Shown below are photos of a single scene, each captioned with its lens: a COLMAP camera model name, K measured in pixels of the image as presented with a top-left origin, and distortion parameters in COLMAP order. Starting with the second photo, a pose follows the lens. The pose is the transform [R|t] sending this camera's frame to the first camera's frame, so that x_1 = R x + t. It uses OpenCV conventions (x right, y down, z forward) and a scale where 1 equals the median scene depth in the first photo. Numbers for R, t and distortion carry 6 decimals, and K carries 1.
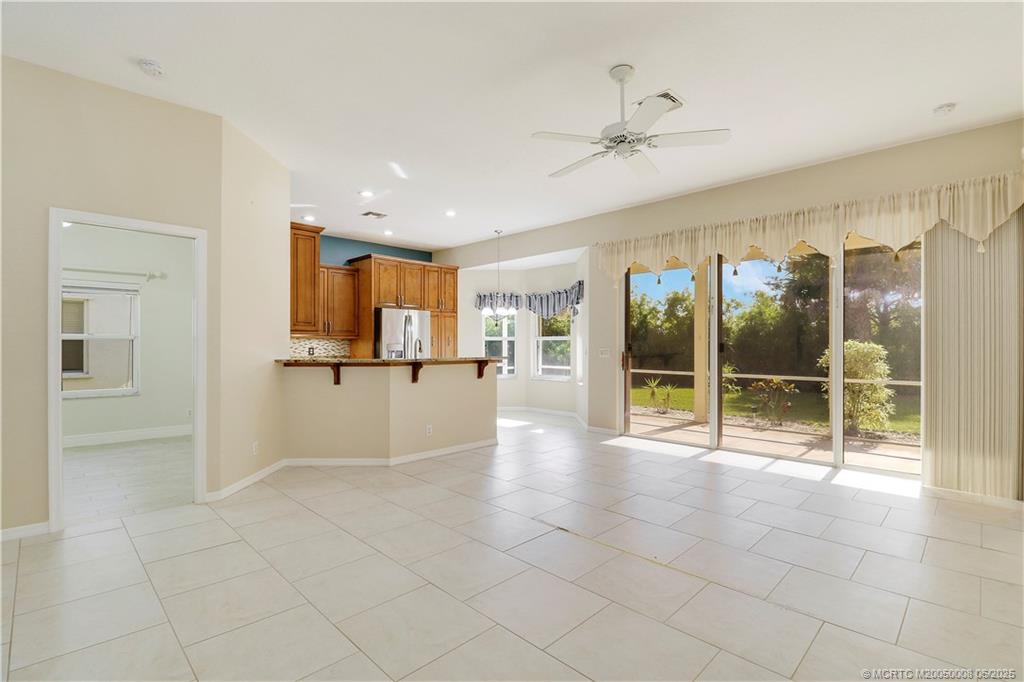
lens RADIAL K [[478.3, 0, 524.0], [0, 478.3, 335.9], [0, 0, 1]] dist [0.000072, -0.012754]
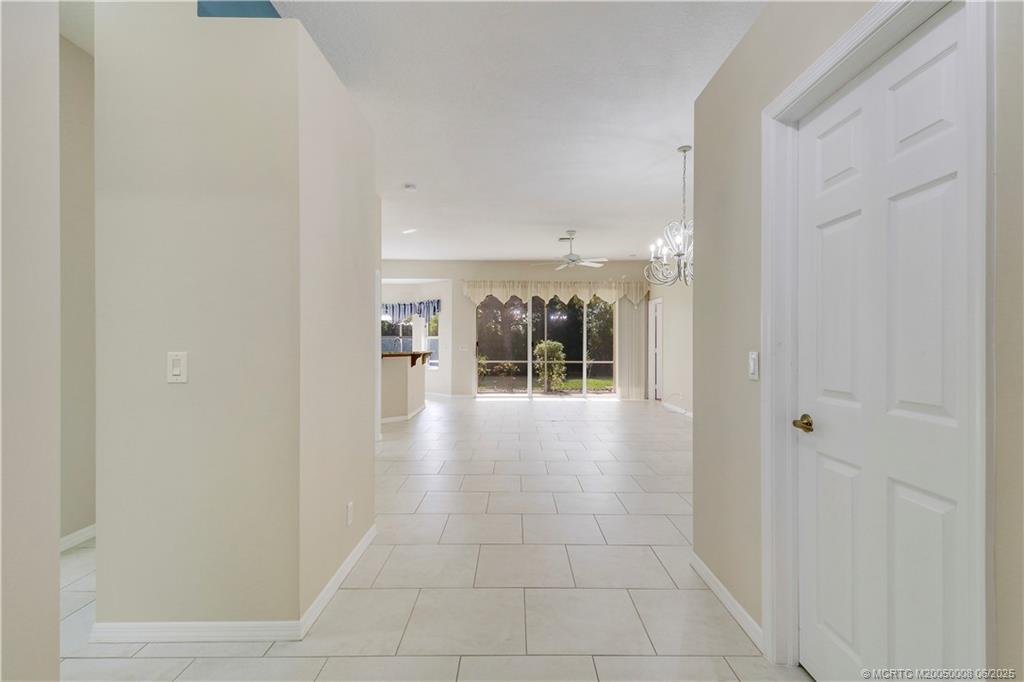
lens RADIAL K [[478.3, 0, 524.0], [0, 478.3, 335.9], [0, 0, 1]] dist [0.000072, -0.012754]
pose [[0.709773, 0.011934, 0.704330, -0.696153], [-0.018646, 0.999824, 0.001849, -0.008954], [-0.704184, -0.014445, 0.709871, -0.237890]]
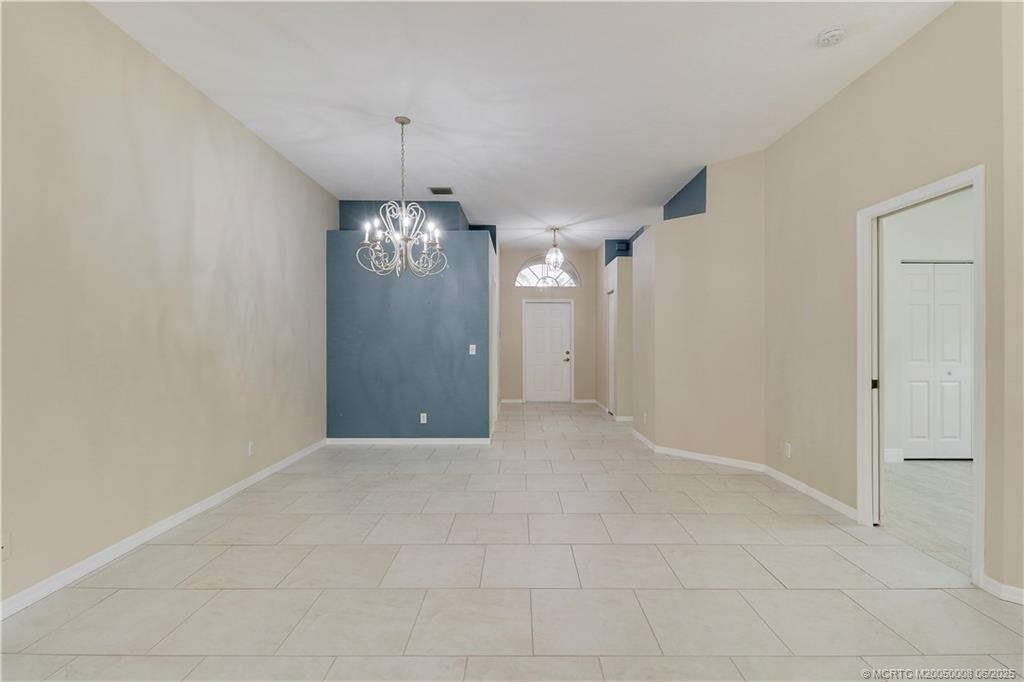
lens RADIAL K [[476.6, 0, 523.7], [0, 476.6, 344.1], [0, 0, 1]] dist [-0.001107, -0.000737]
pose [[-0.721433, 0.002390, -0.692480, 0.106454], [0.012103, 0.999885, -0.009159, 0.008120], [0.692379, -0.014989, -0.721379, 0.493524]]
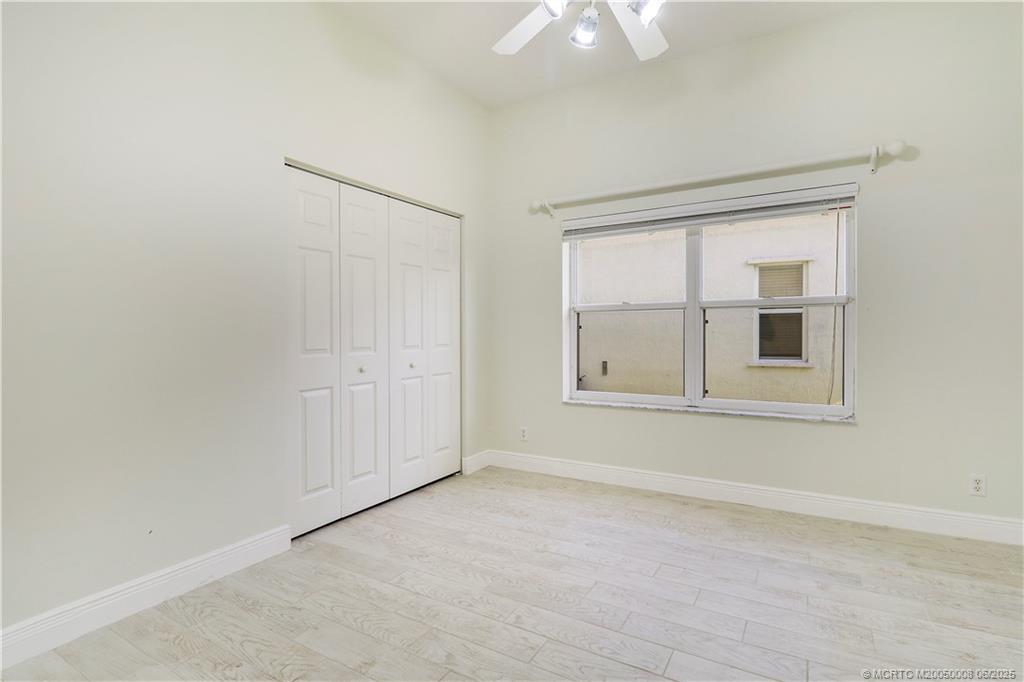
lens RADIAL K [[478.3, 0, 524.0], [0, 478.3, 335.9], [0, 0, 1]] dist [0.000072, -0.012754]
pose [[0.231306, 0.016739, -0.972737, -0.350211], [0.019759, 0.999565, 0.021900, 0.016940], [0.972680, -0.024286, 0.230874, 0.466937]]
